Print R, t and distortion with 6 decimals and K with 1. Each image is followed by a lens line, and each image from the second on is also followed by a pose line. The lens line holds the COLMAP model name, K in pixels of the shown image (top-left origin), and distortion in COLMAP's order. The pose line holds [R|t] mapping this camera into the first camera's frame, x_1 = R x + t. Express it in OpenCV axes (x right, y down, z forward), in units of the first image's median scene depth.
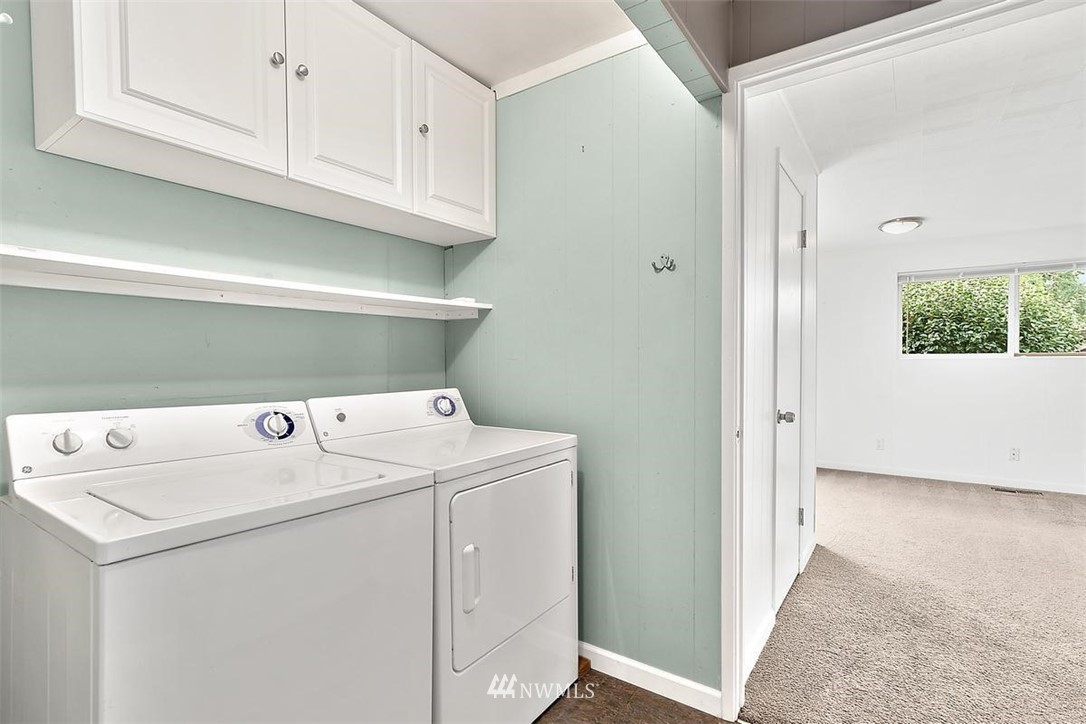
lens RADIAL K [[512.4, 0, 542.9], [0, 512.4, 353.3], [0, 0, 1]] dist [0.003522, 0.001290]
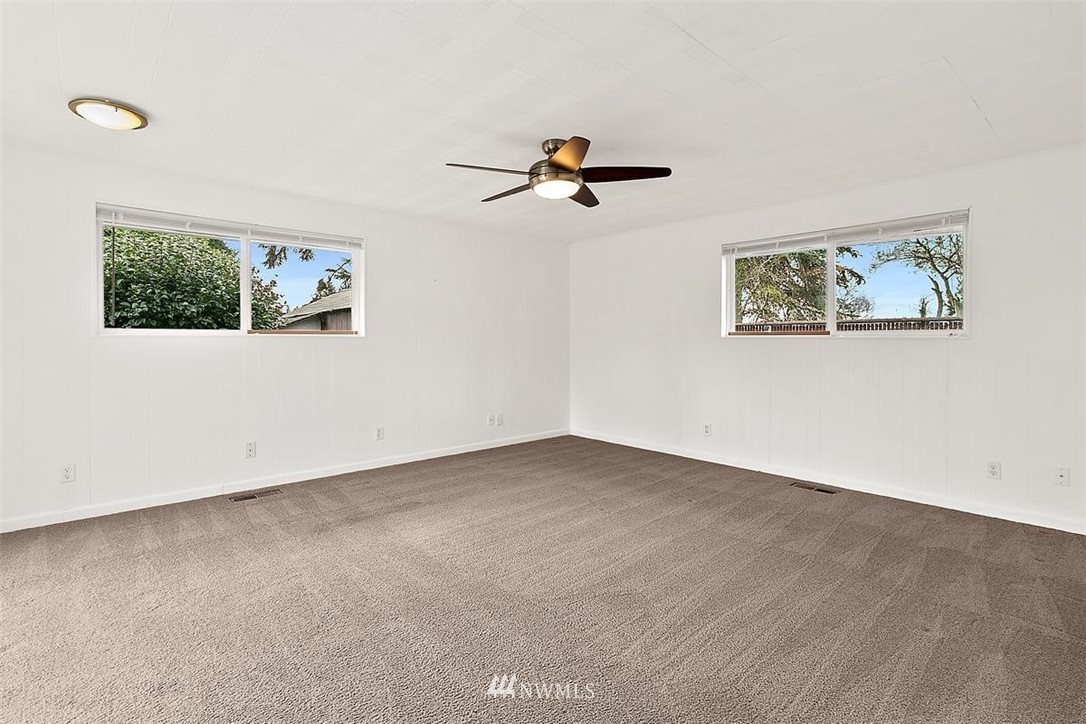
lens RADIAL K [[512.4, 0, 542.9], [0, 512.4, 353.3], [0, 0, 1]] dist [0.003522, 0.001290]
pose [[0.212607, -0.025095, 0.976815, 0.144352], [-0.020705, 0.999330, 0.030180, 0.001860], [-0.976918, -0.026642, 0.211945, 0.257889]]
